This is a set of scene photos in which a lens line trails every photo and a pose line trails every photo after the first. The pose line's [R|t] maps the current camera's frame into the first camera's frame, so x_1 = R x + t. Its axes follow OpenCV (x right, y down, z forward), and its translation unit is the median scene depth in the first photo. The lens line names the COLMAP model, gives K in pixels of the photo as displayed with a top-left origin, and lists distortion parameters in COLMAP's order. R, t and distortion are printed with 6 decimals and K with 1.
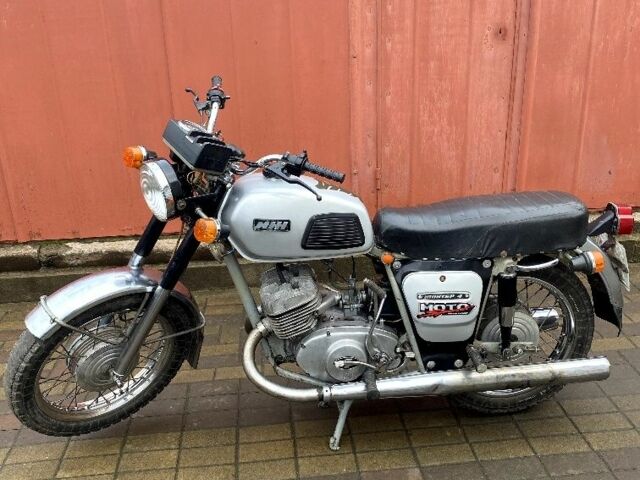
lens RADIAL K [[645.8, 0, 320.0], [0, 645.8, 240.0], [0, 0, 1]] dist [0.176267, -0.425514]
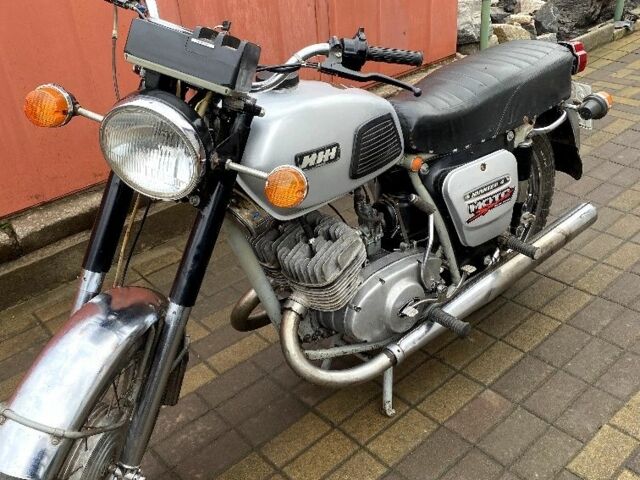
lens RADIAL K [[645.8, 0, 320.0], [0, 645.8, 240.0], [0, 0, 1]] dist [0.176267, -0.425514]
pose [[0.804836, -0.328033, 0.494604, -0.407604], [0.261711, 0.944132, 0.200306, -0.071415], [-0.532678, -0.031770, 0.845721, 0.408494]]
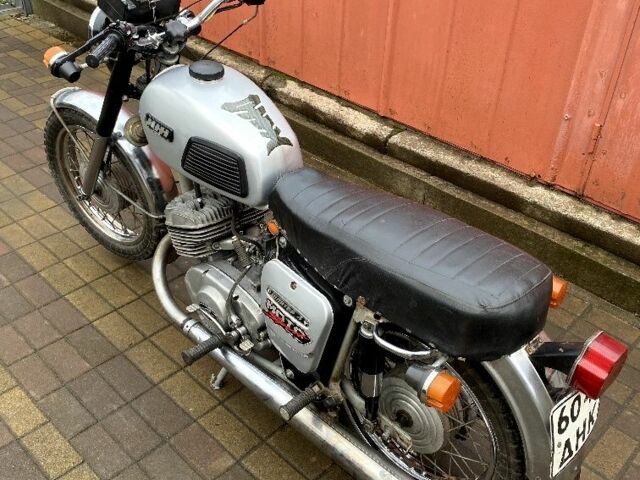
lens RADIAL K [[645.8, 0, 320.0], [0, 645.8, 240.0], [0, 0, 1]] dist [0.176267, -0.425514]
pose [[0.650510, 0.479400, -0.589078, 0.610201], [-0.328486, 0.876908, 0.350898, -0.250869], [0.684788, -0.034758, 0.727913, 0.482737]]
